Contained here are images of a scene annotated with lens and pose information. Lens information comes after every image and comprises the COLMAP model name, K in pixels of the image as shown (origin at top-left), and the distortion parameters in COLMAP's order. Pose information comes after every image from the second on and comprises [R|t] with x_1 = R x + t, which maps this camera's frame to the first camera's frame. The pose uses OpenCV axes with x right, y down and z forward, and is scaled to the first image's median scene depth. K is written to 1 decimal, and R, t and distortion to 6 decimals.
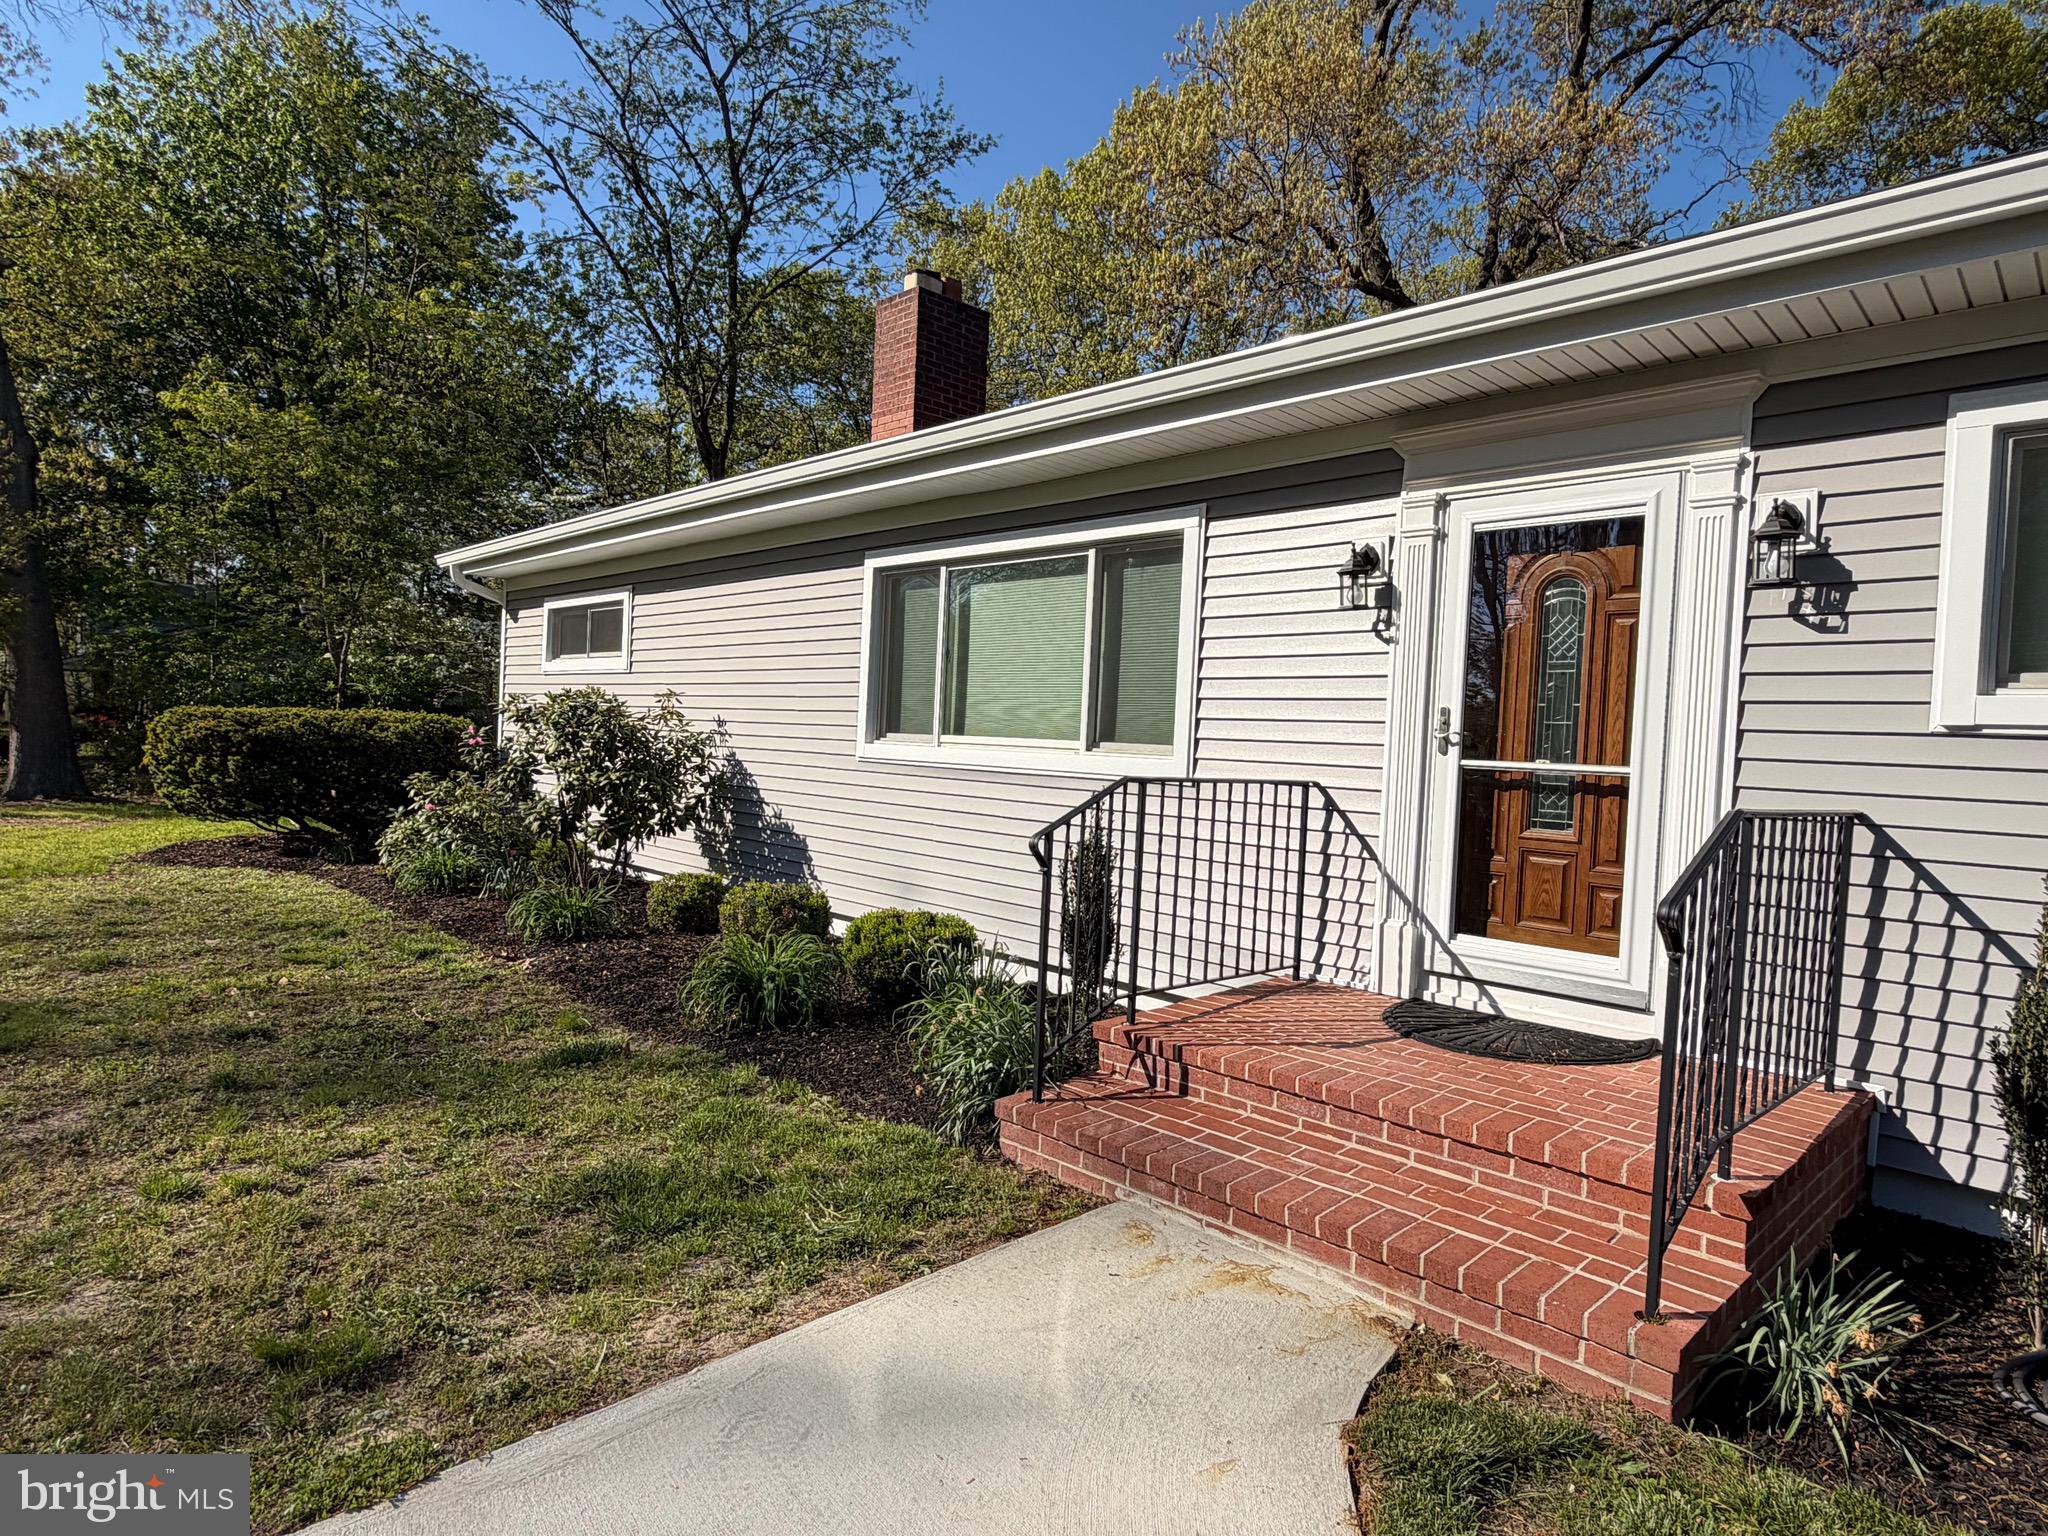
lens RADIAL K [[1160.3, 0, 1028.8], [0, 1160.3, 768.5], [0, 0, 1]] dist [-0.002937, 0.001449]
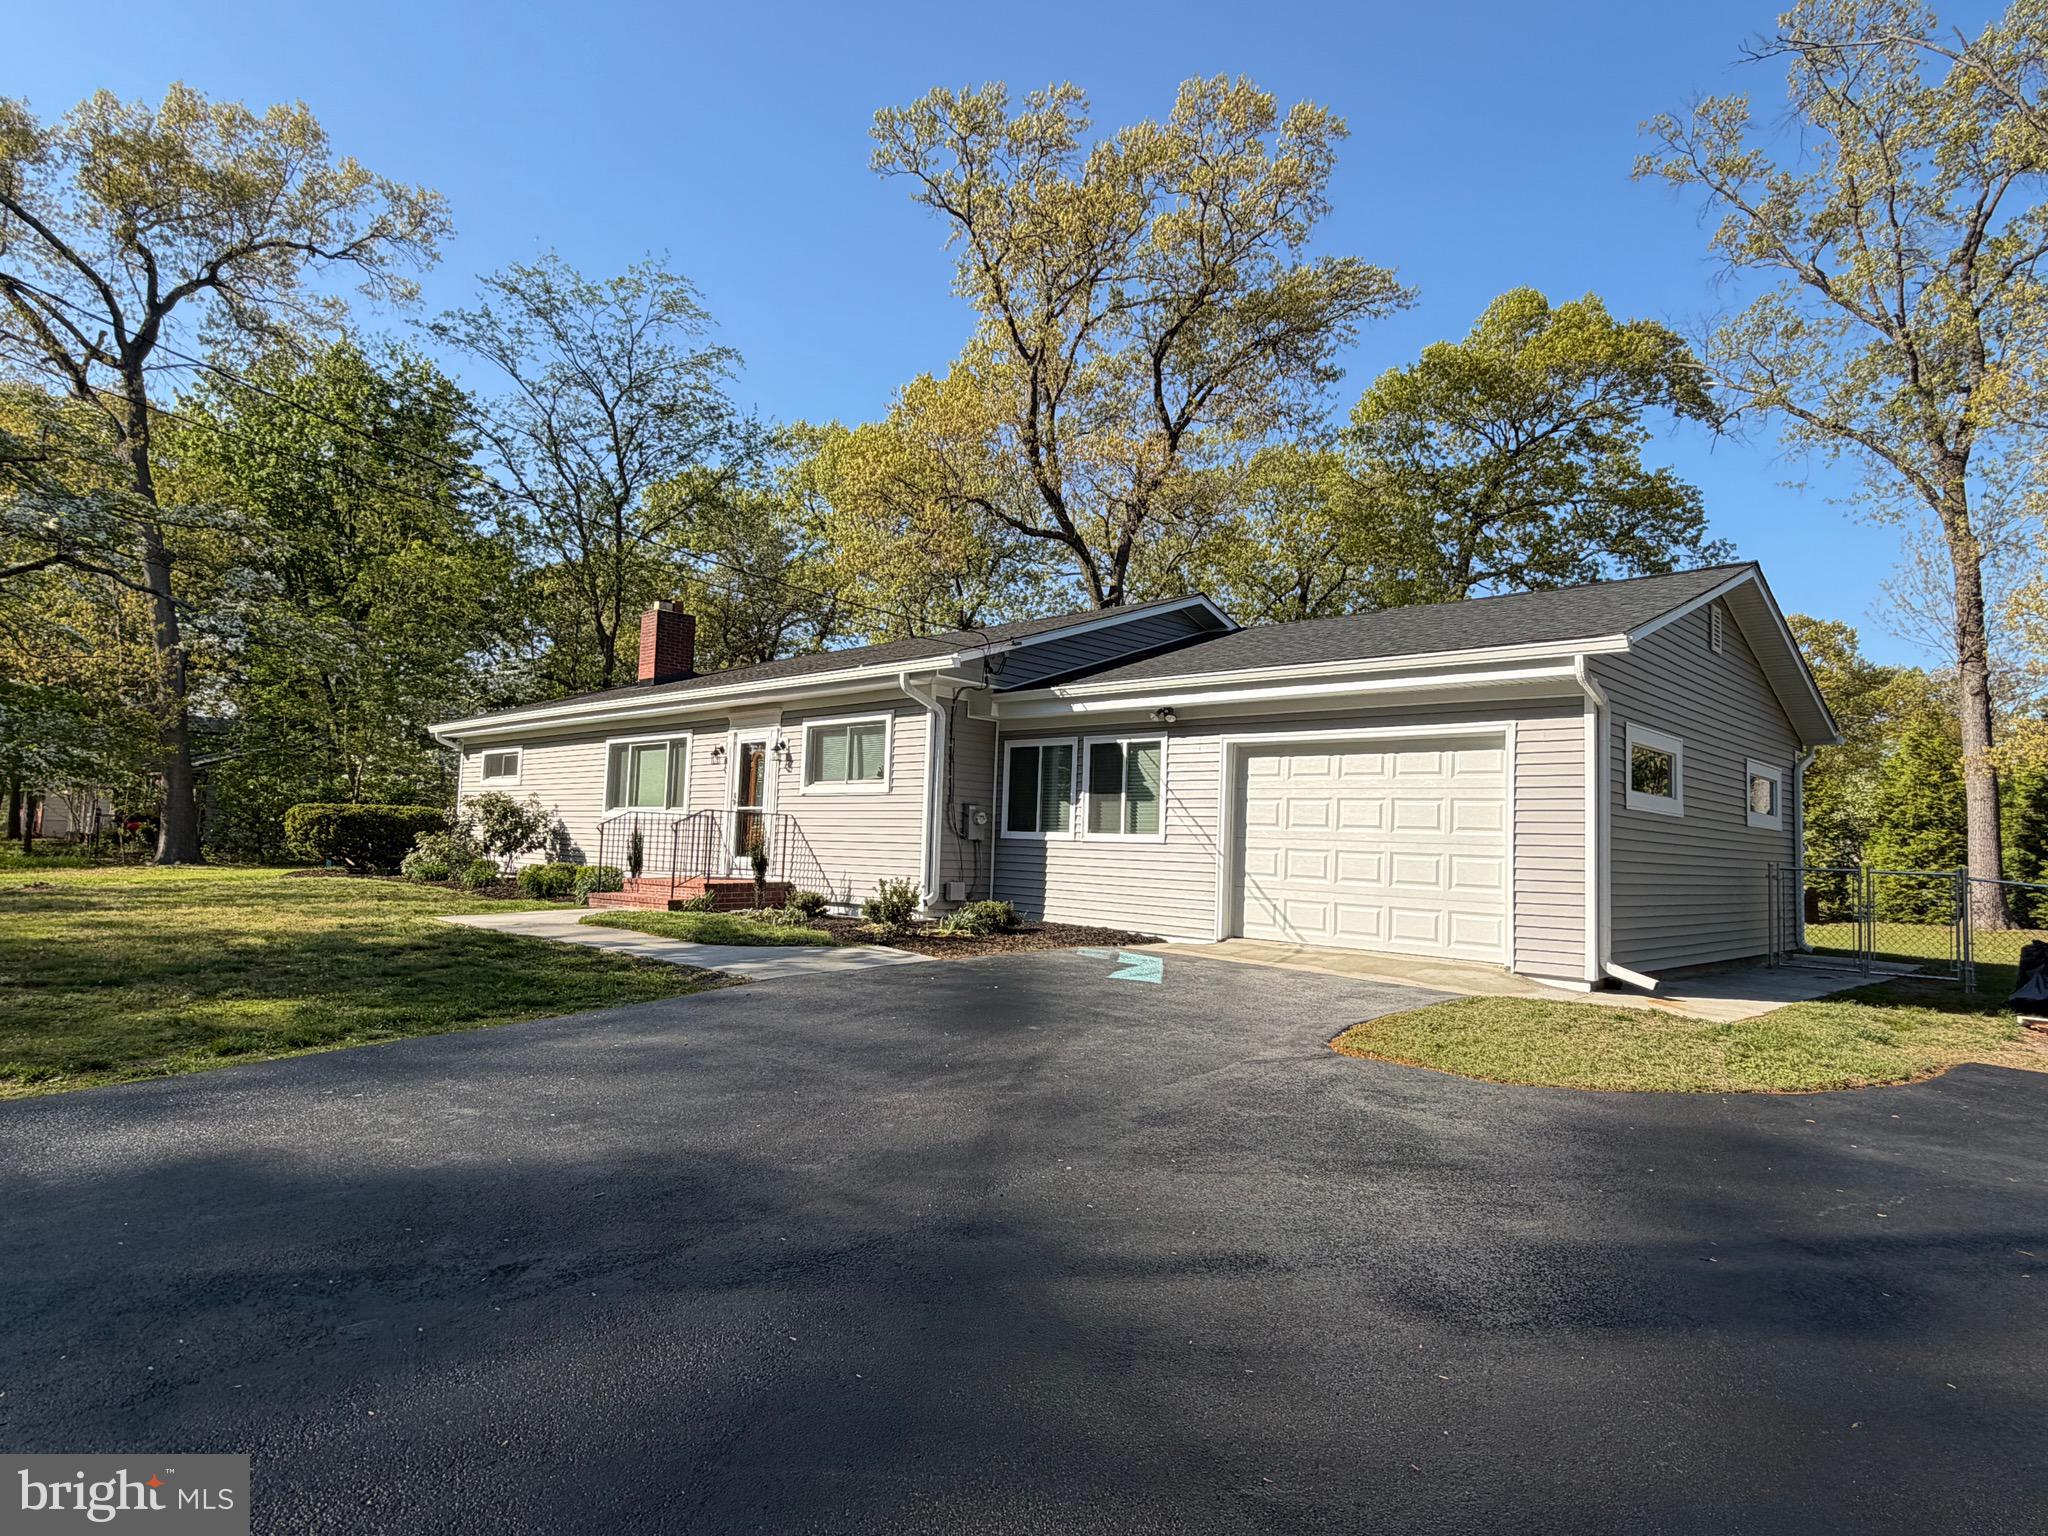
lens RADIAL K [[1160.5, 0, 1021.1], [0, 1160.5, 765.7], [0, 0, 1]] dist [0.000550, -0.000266]
pose [[0.999508, -0.009523, 0.029876, 1.111267], [0.012344, 0.995332, -0.095719, 0.212196], [-0.028825, 0.096040, 0.994960, -2.509335]]
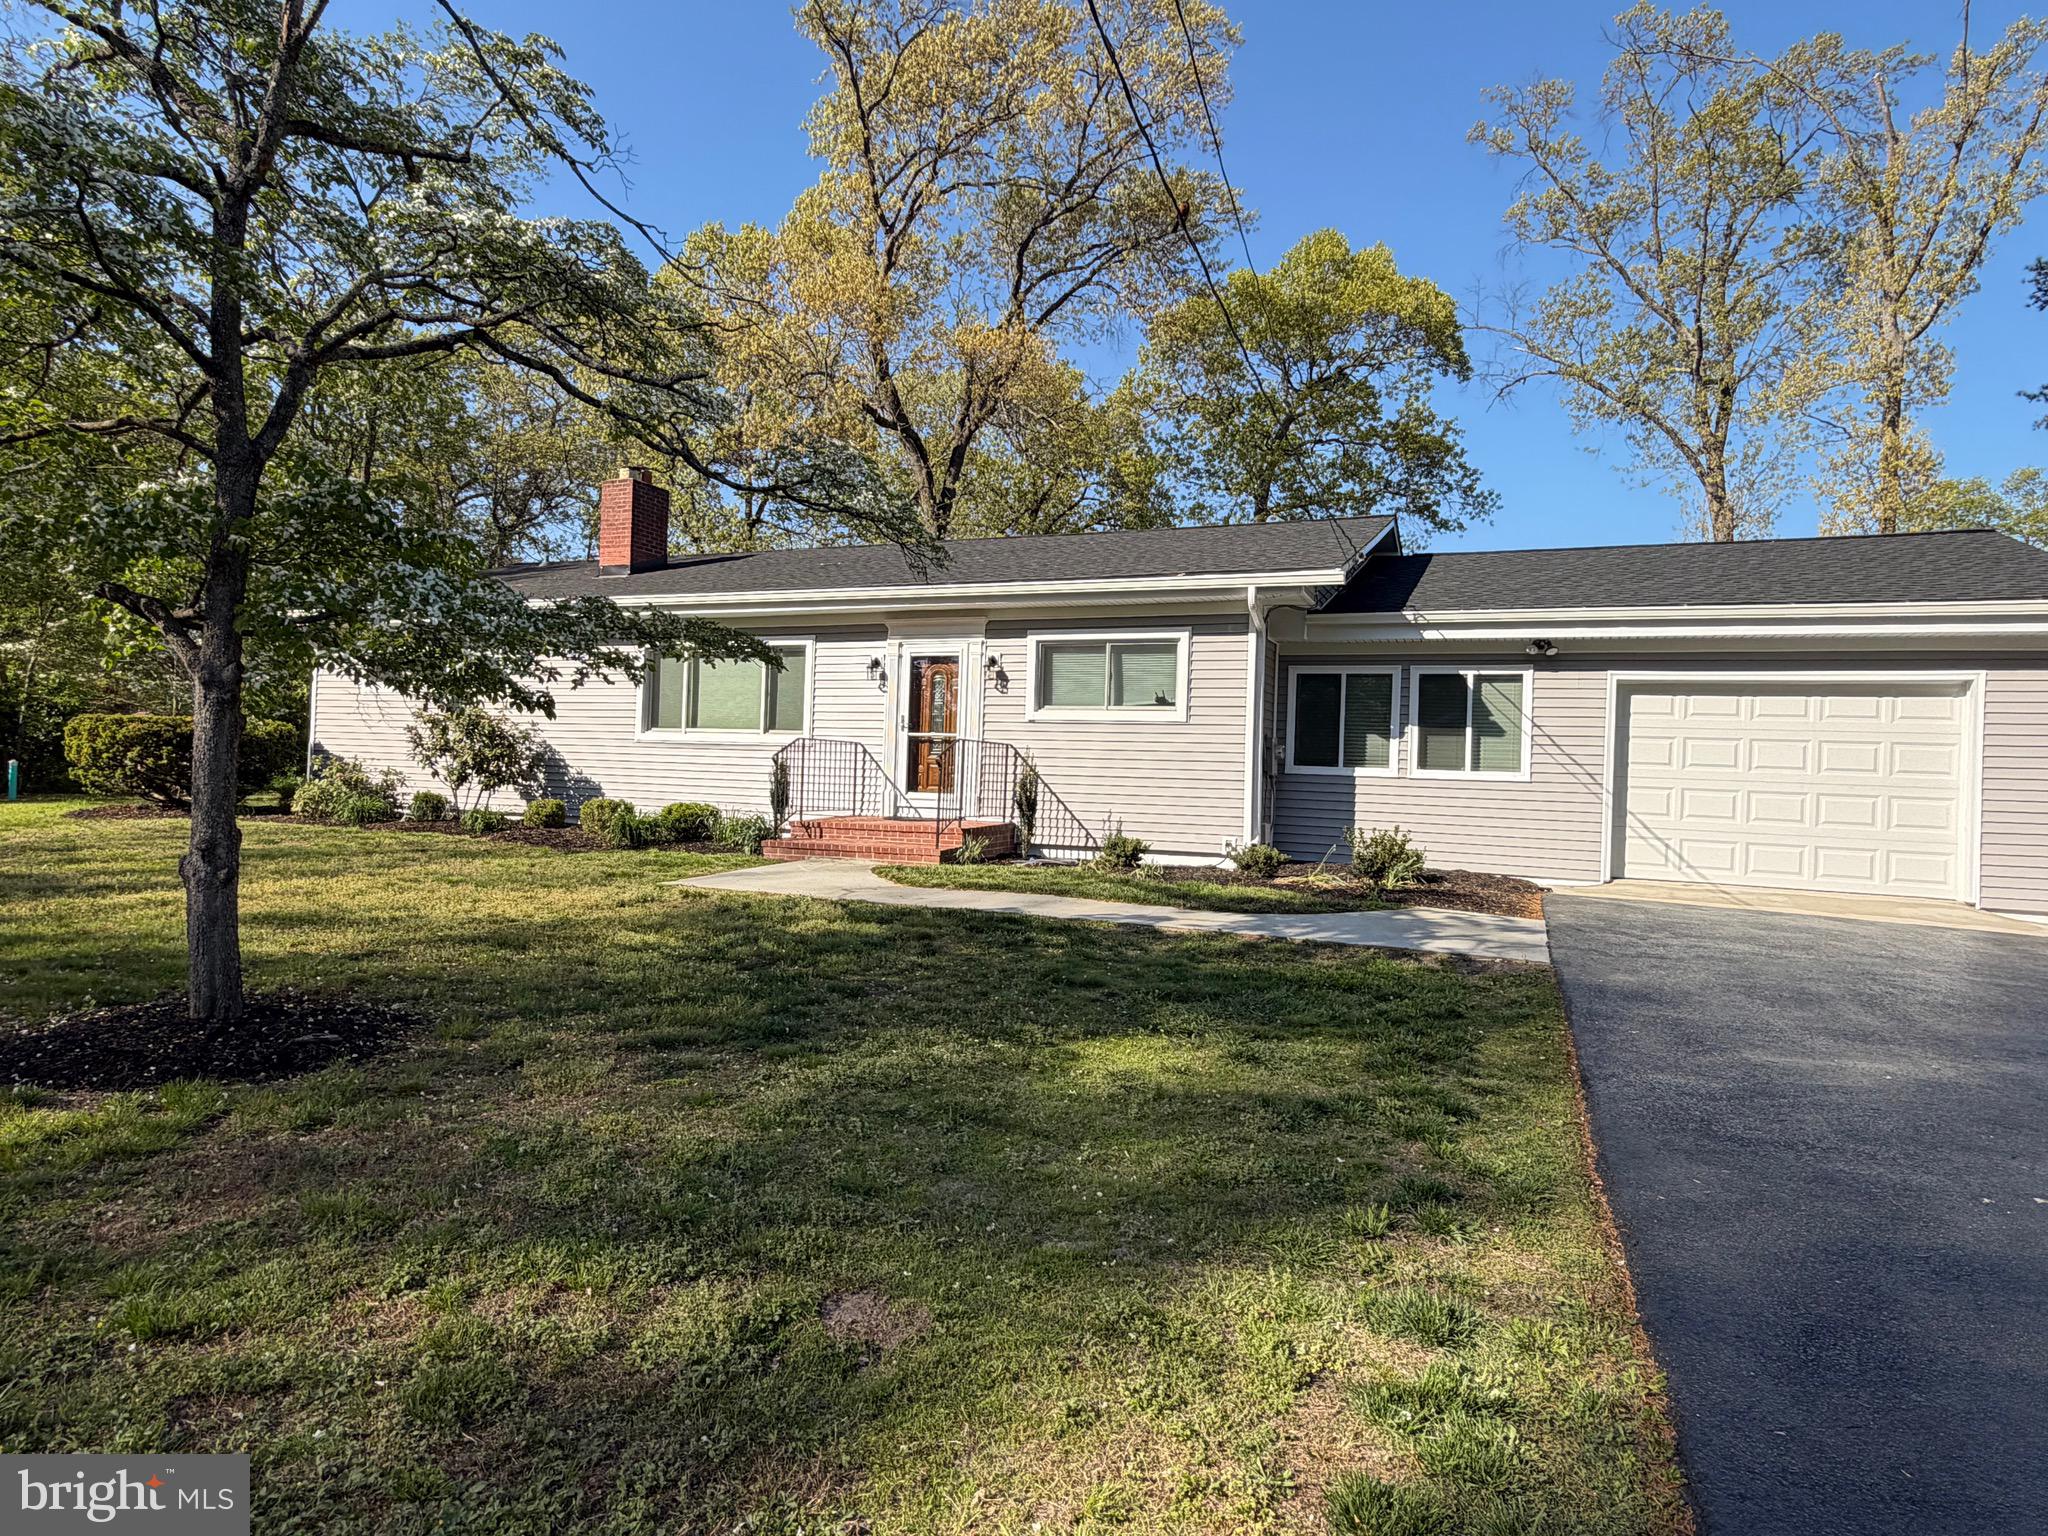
lens RADIAL K [[1160.5, 0, 1021.1], [0, 1160.5, 765.7], [0, 0, 1]] dist [0.000550, -0.000266]
pose [[0.925235, -0.014313, 0.379123, -0.470515], [0.019314, 0.999769, -0.009391, 0.106750], [-0.378901, 0.016012, 0.925299, -1.796323]]
